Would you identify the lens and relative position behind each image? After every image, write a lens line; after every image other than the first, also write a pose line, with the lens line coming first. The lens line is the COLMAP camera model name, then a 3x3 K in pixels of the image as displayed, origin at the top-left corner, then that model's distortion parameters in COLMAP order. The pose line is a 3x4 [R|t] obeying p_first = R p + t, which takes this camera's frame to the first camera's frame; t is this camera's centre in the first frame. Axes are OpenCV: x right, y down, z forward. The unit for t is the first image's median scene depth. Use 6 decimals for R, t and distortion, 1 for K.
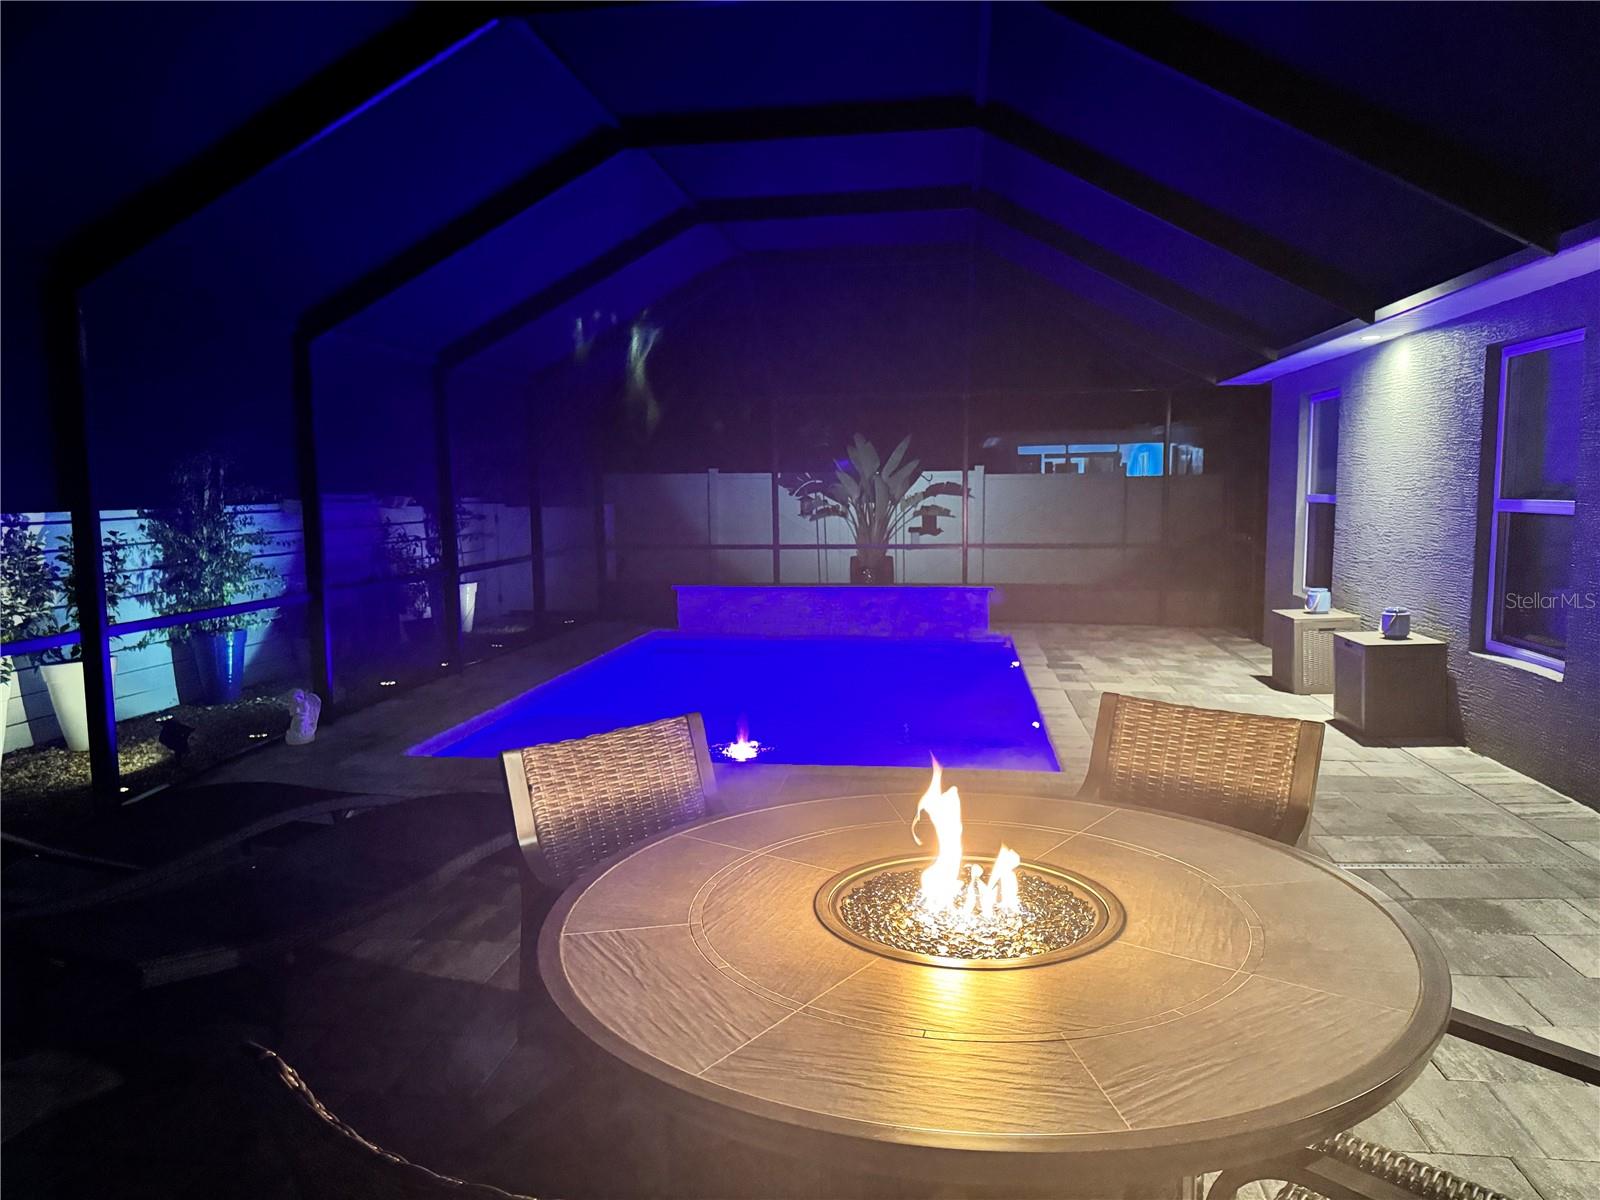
lens RADIAL K [[1135.8, 0, 799.9], [0, 1135.8, 601.2], [0, 0, 1]] dist [0.017986, -0.013566]
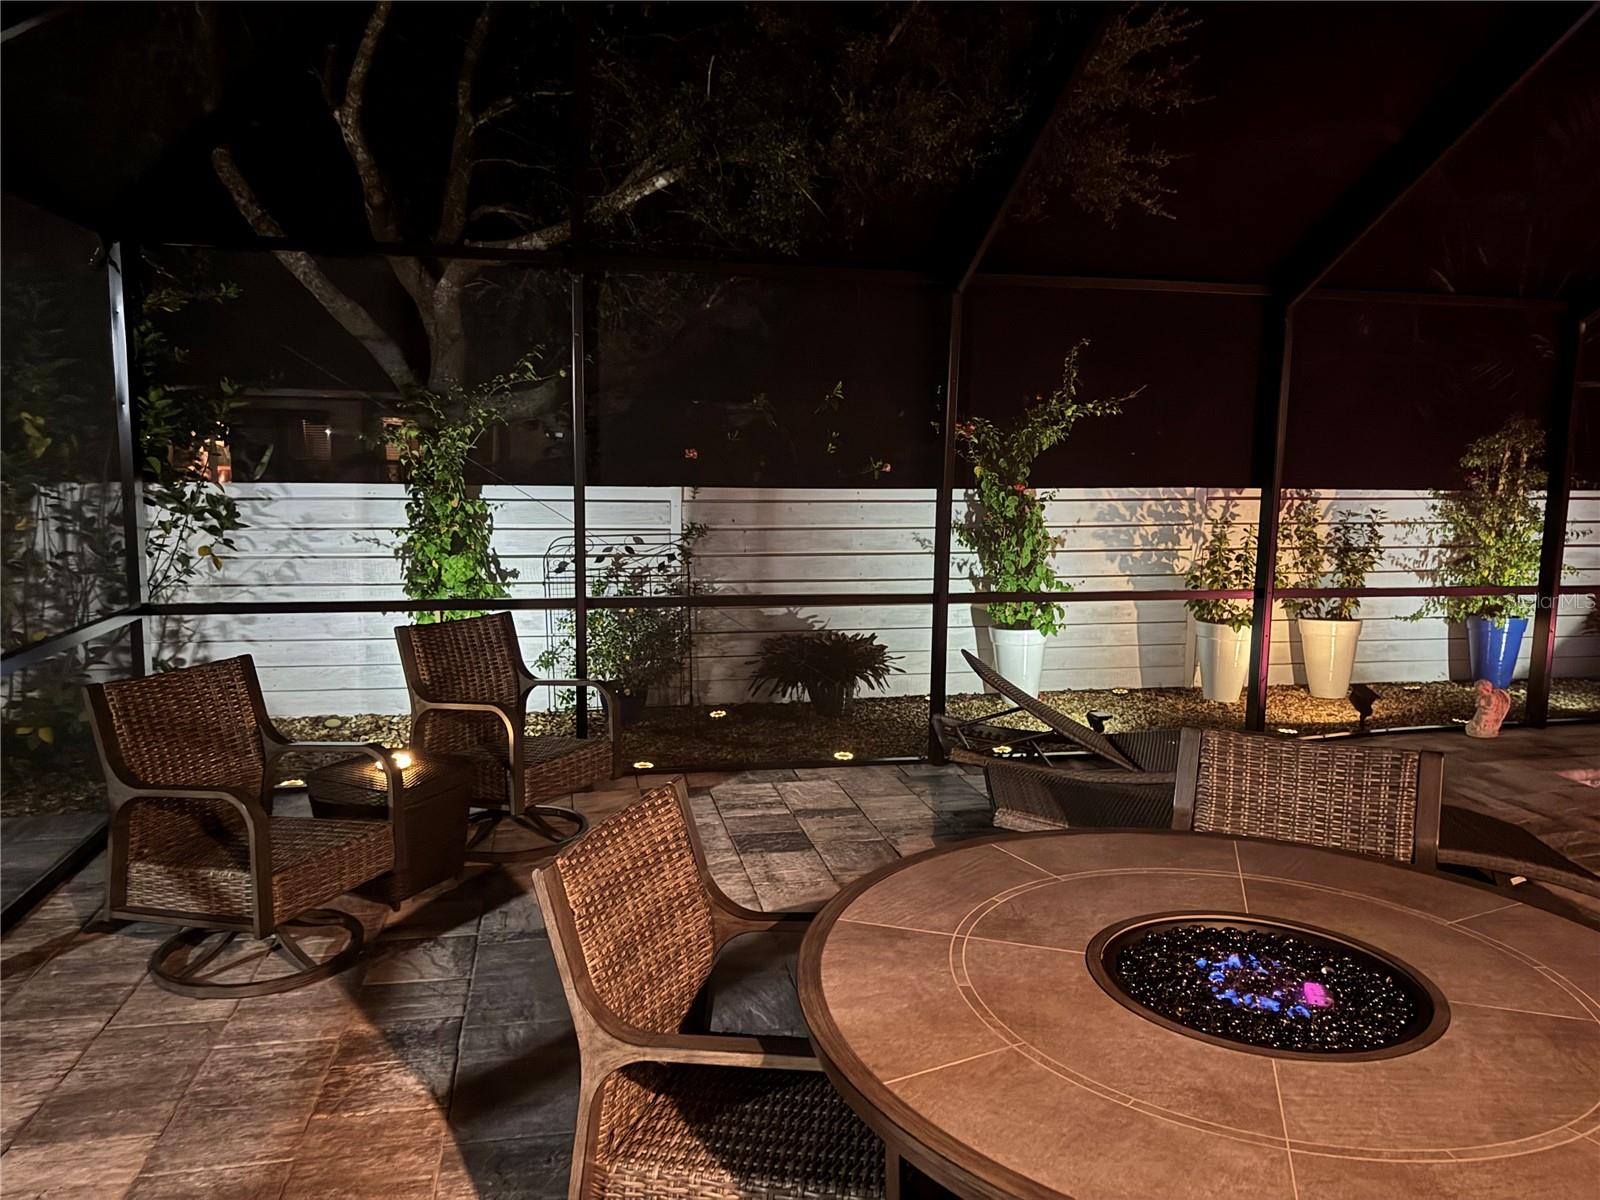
lens RADIAL K [[1135.8, 0, 805.4], [0, 1135.8, 603.2], [0, 0, 1]] dist [0.017986, -0.013566]
pose [[0.336813, 0.134602, -0.931901, 0.216787], [-0.114466, 0.988242, 0.101369, -0.016995], [0.934588, 0.072528, 0.348260, 0.090001]]
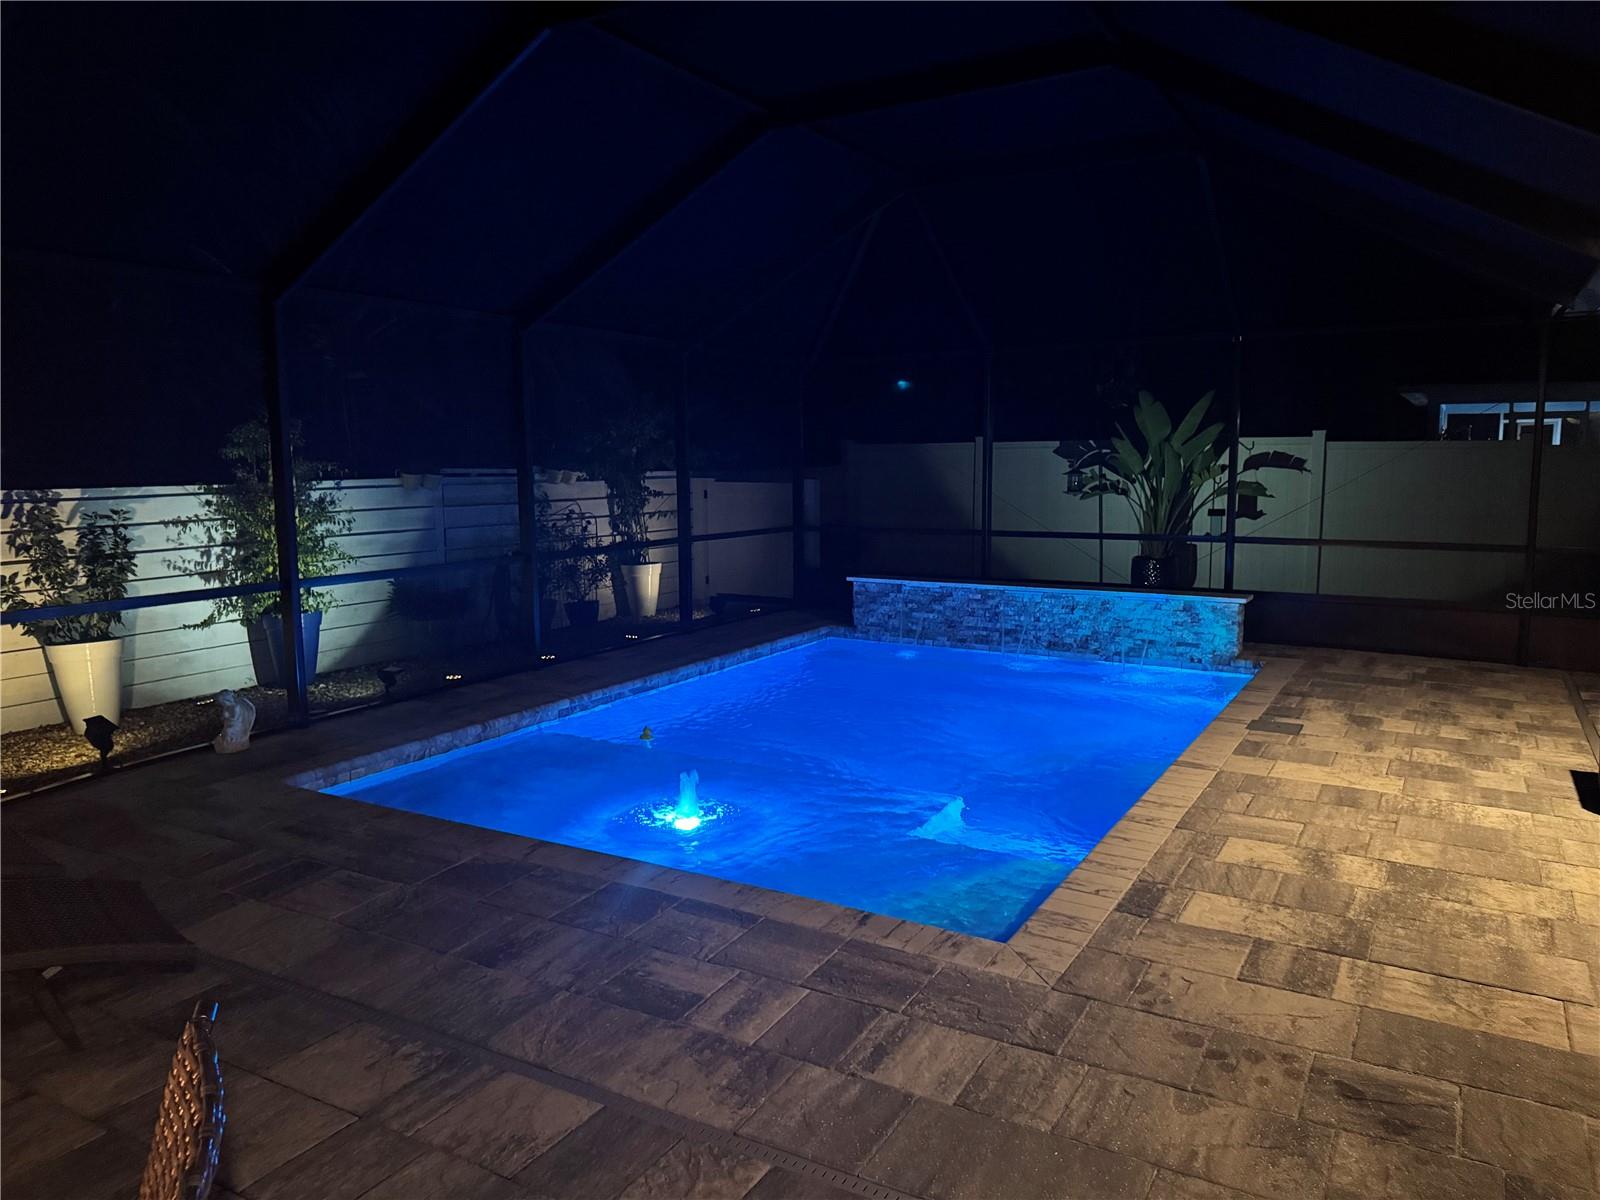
lens RADIAL K [[1135.8, 0, 796.7], [0, 1135.8, 595.1], [0, 0, 1]] dist [0.017986, -0.013566]
pose [[0.920829, 0.047608, -0.387051, 0.257794], [-0.038408, 0.998766, 0.031474, -0.035153], [0.388071, -0.014116, 0.921521, 0.285584]]
